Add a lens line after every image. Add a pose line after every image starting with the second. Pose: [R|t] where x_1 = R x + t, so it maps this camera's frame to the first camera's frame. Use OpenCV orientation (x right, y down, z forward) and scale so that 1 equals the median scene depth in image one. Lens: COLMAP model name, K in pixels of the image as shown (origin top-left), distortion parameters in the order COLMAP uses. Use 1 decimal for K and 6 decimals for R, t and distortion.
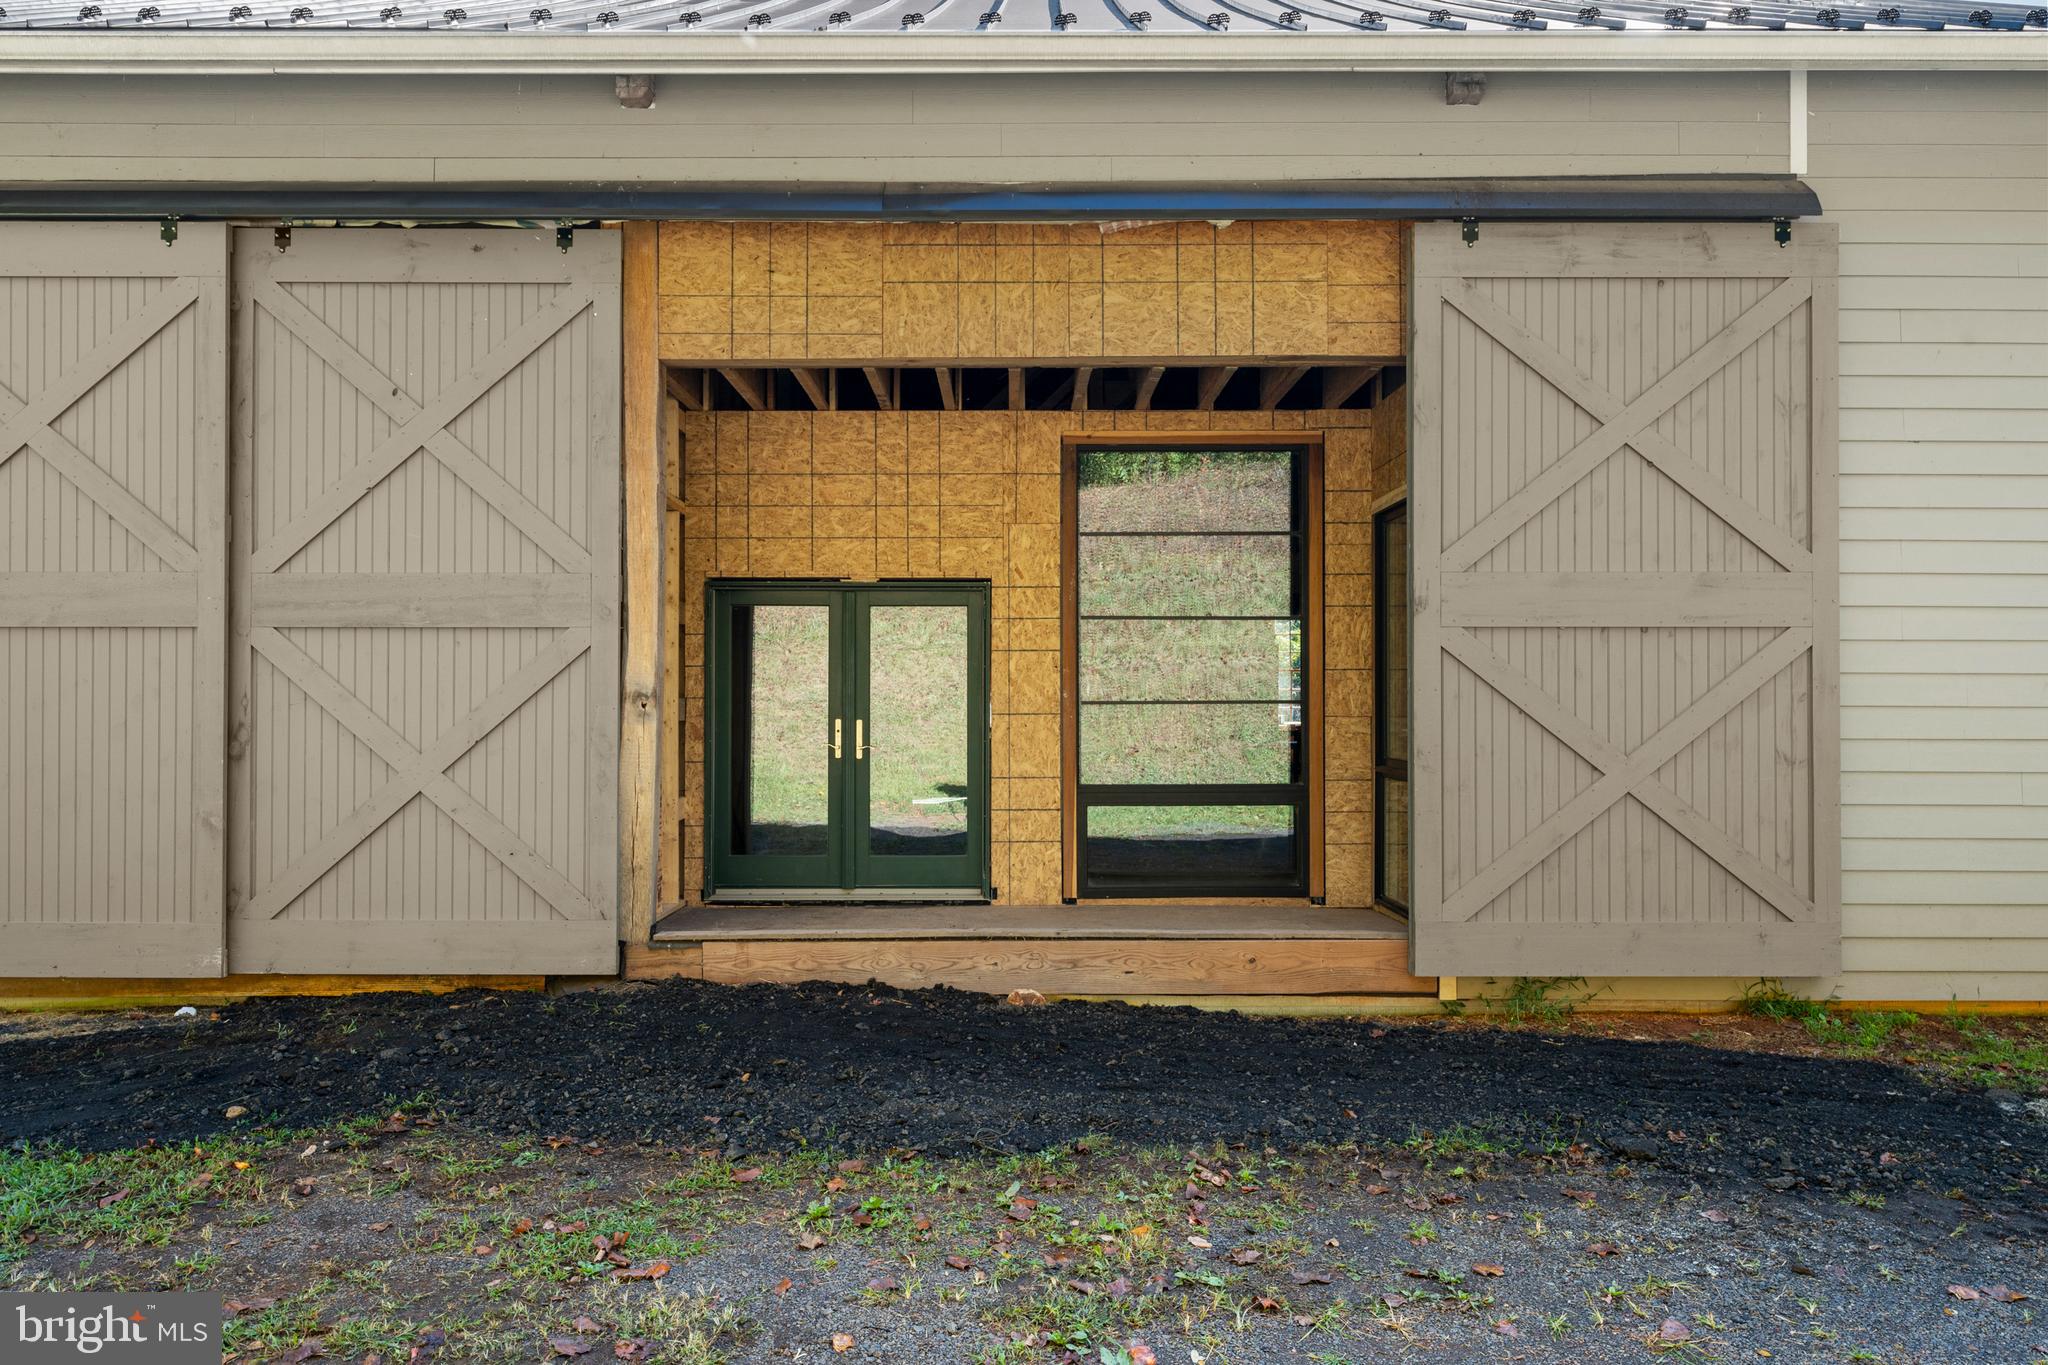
lens RADIAL K [[1305.7, 0, 1025.0], [0, 1305.7, 687.8], [0, 0, 1]] dist [0.005665, 0.000185]
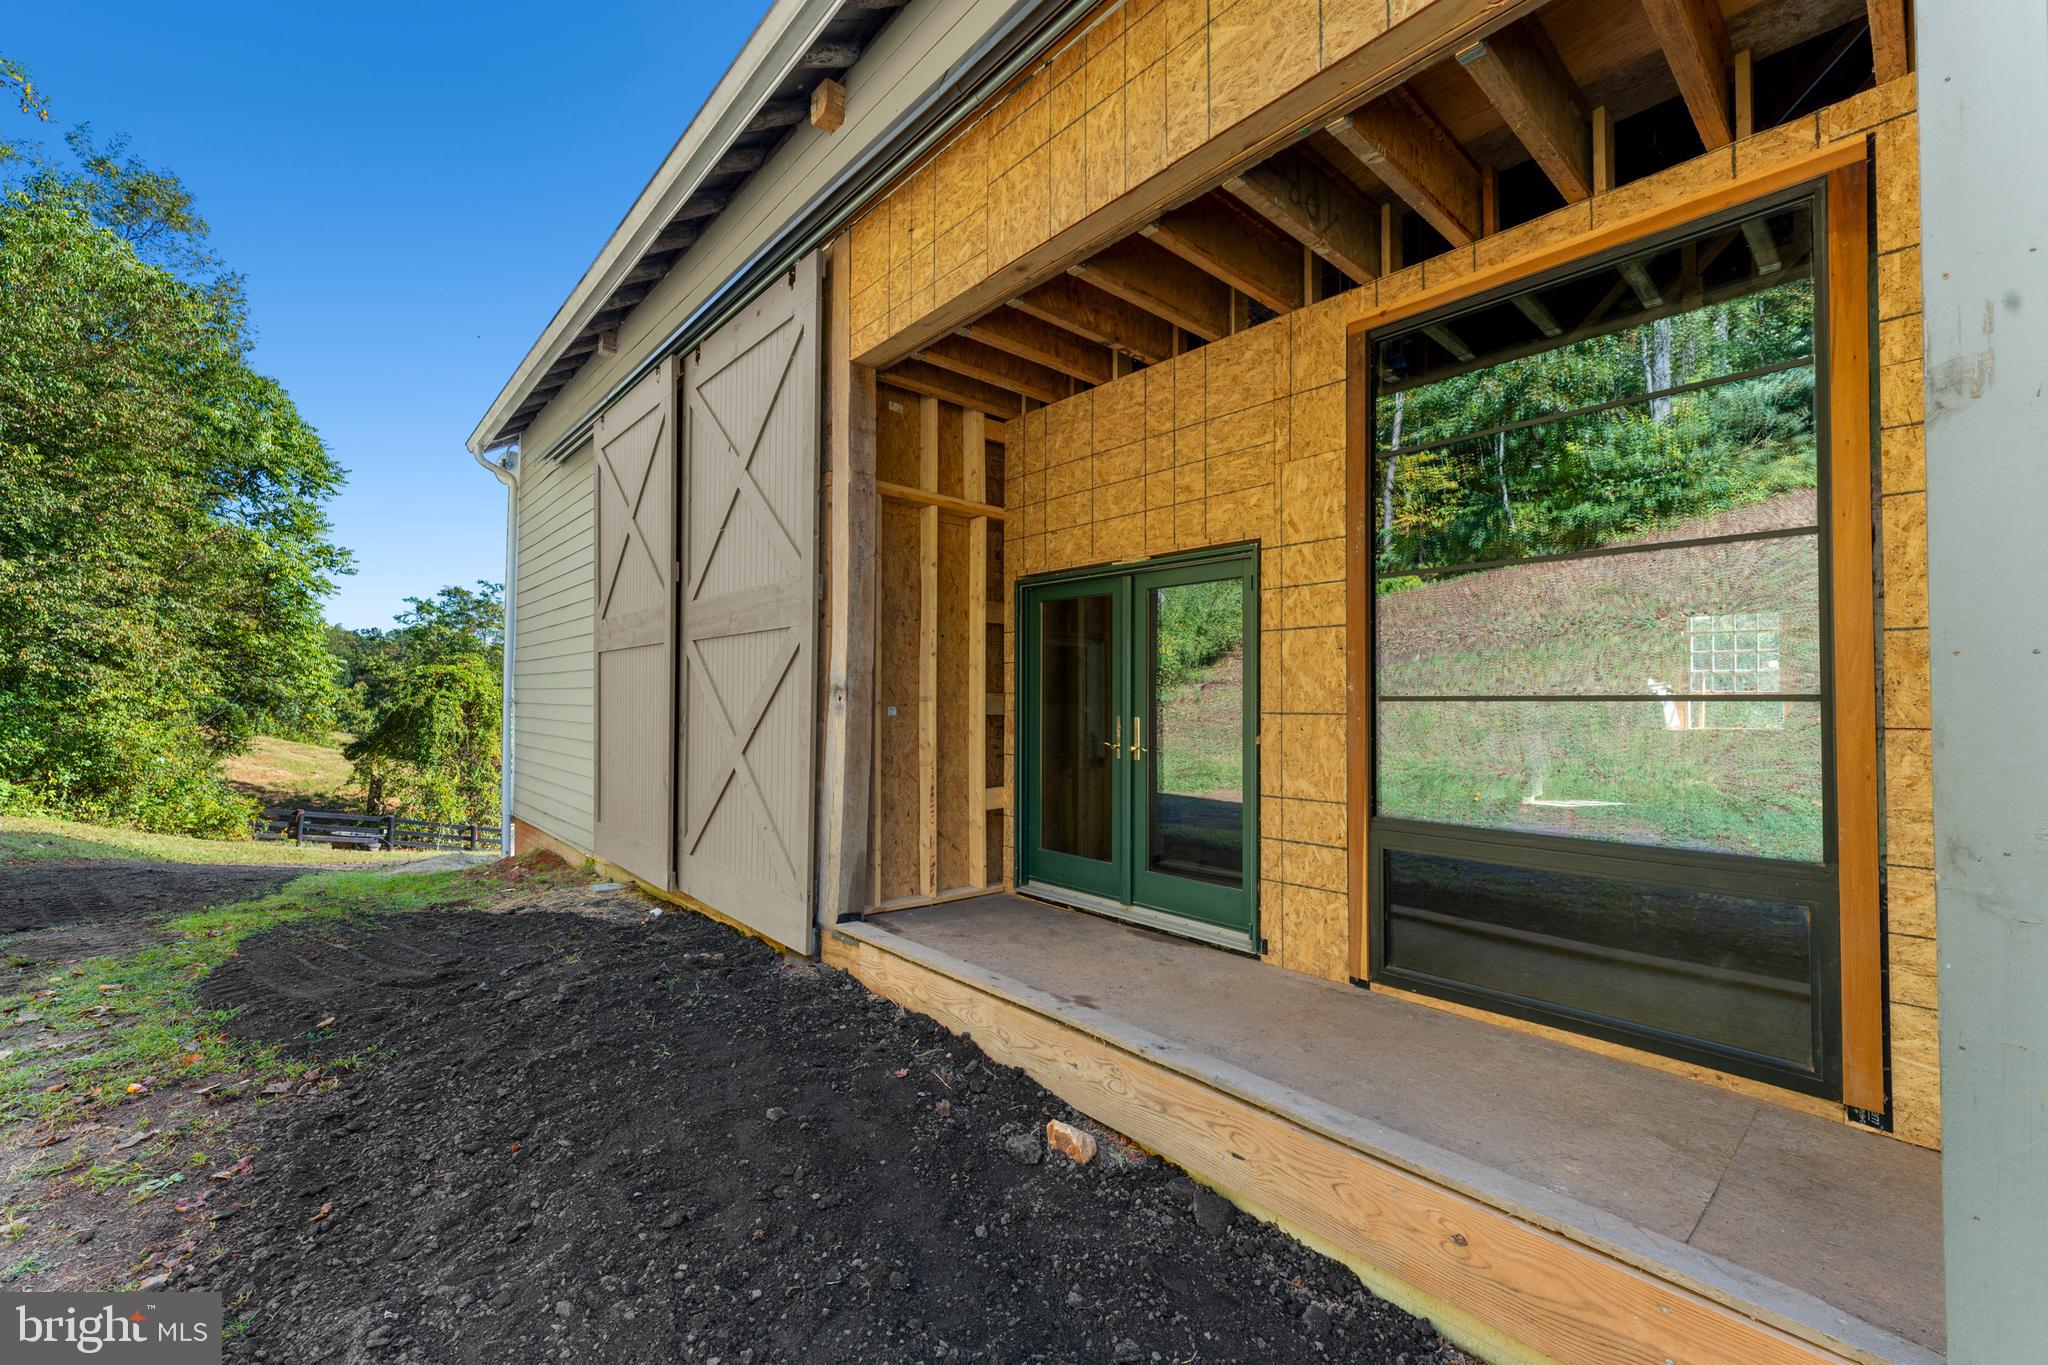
lens RADIAL K [[825.4, 0, 1025.7], [0, 825.4, 682.2], [0, 0, 1]] dist [0.003886, -0.001192]
pose [[0.664794, -0.013403, -0.746907, 0.247240], [0.001289, 0.999858, -0.016795, 0.009956], [0.747026, 0.010202, 0.664717, 0.569989]]
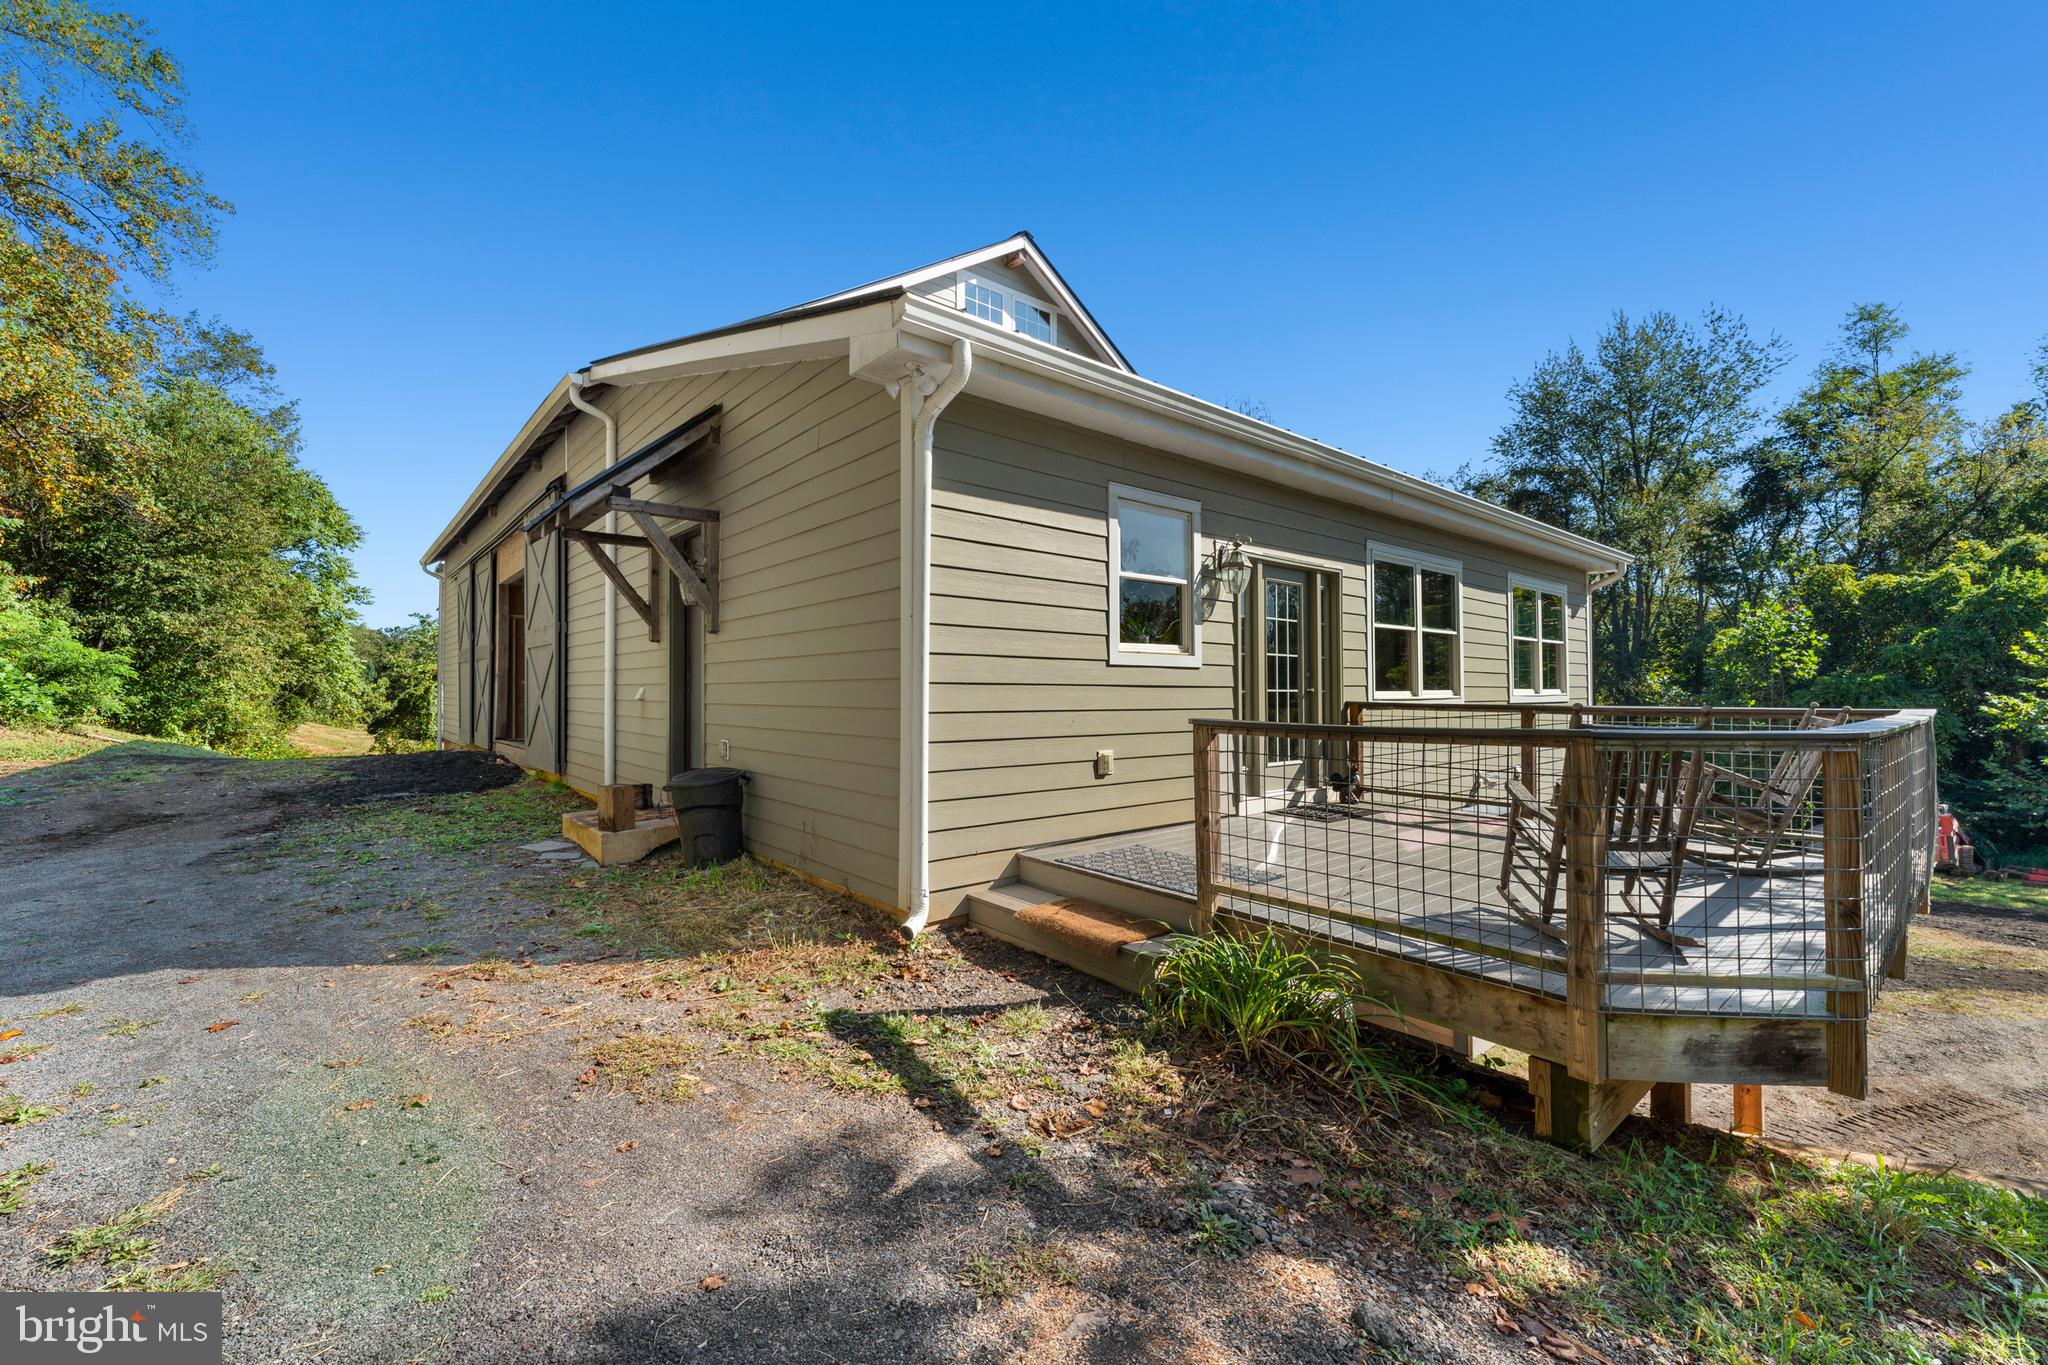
lens RADIAL K [[825.4, 0, 1022.5], [0, 825.4, 681.0], [0, 0, 1]] dist [0.003886, -0.001192]
pose [[0.648793, -0.011275, -0.760881, 2.024792], [0.008542, 0.999935, -0.007533, 0.041147], [0.760917, -0.001612, 0.648848, 0.520118]]
